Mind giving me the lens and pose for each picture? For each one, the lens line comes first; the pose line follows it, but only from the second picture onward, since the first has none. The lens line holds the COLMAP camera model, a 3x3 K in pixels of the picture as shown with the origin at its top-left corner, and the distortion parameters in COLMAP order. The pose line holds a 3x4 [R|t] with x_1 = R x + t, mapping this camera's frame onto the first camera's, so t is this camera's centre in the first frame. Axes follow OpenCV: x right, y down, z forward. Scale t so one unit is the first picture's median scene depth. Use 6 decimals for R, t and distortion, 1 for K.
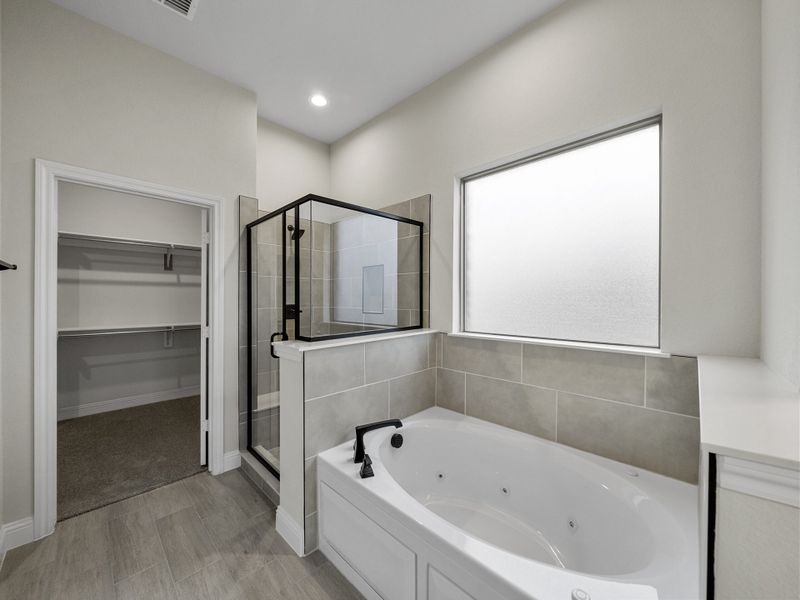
lens RADIAL K [[310.9, 0, 402.8], [0, 310.9, 299.4], [0, 0, 1]] dist [-0.002055, -0.001127]
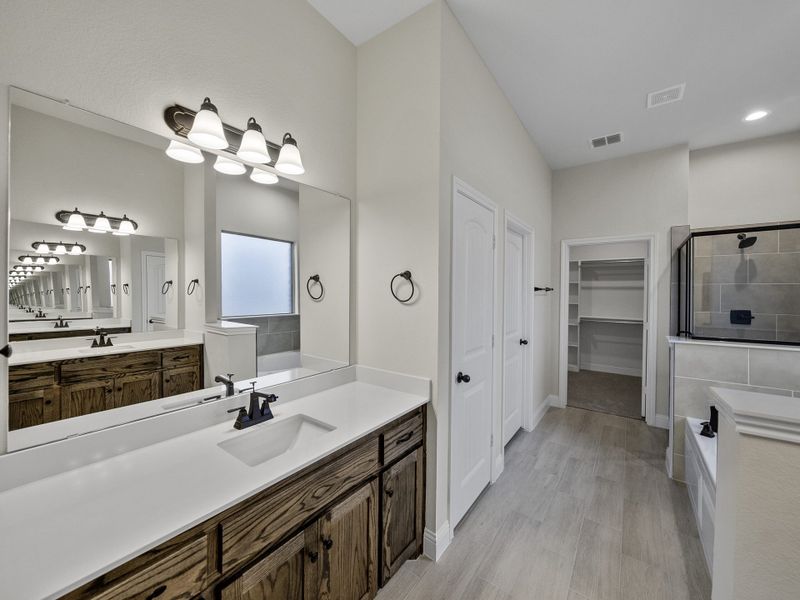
lens RADIAL K [[310.9, 0, 398.2], [0, 310.9, 295.5], [0, 0, 1]] dist [-0.002055, -0.001127]
pose [[0.137387, 0.014670, -0.990409, 0.705161], [-0.005649, 0.999886, 0.014027, -0.057362], [0.990501, 0.003667, 0.137454, -0.384999]]
